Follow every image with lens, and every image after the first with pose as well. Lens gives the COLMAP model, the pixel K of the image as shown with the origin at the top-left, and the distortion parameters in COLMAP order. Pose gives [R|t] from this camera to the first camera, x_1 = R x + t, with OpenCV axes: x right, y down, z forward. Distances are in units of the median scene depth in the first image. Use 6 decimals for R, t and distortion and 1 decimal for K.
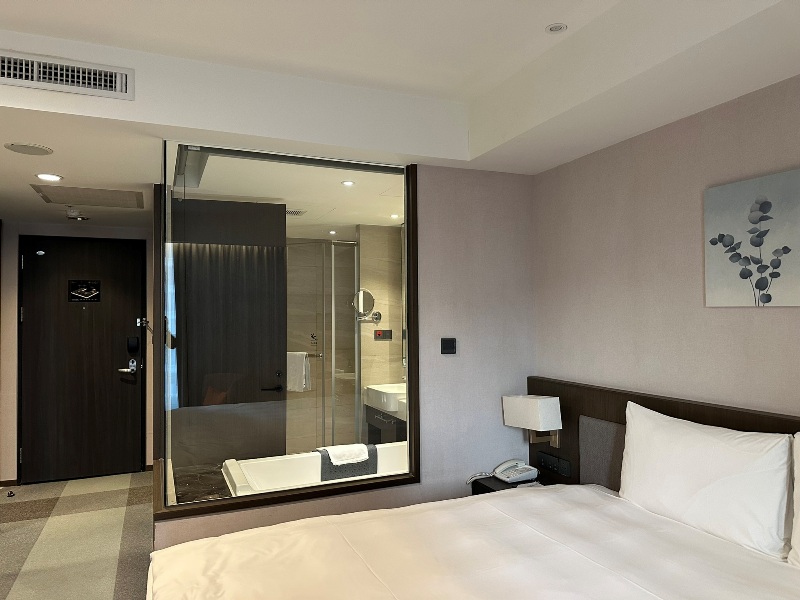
lens RADIAL K [[561.4, 0, 400.2], [0, 561.4, 303.1], [0, 0, 1]] dist [0.004811, -0.005949]
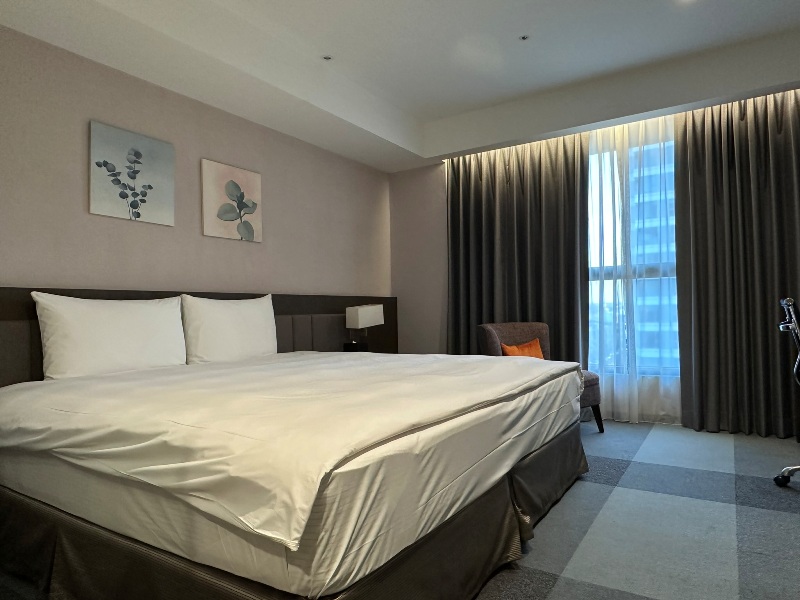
lens RADIAL K [[512.2, 0, 399.6], [0, 512.2, 300.1], [0, 0, 1]] dist [-0.036903, -0.000526]
pose [[-0.560504, 0.039370, 0.827216, -0.845012], [0.002515, 0.998946, -0.045838, 0.279690], [-0.828148, -0.023612, -0.560012, 1.155413]]
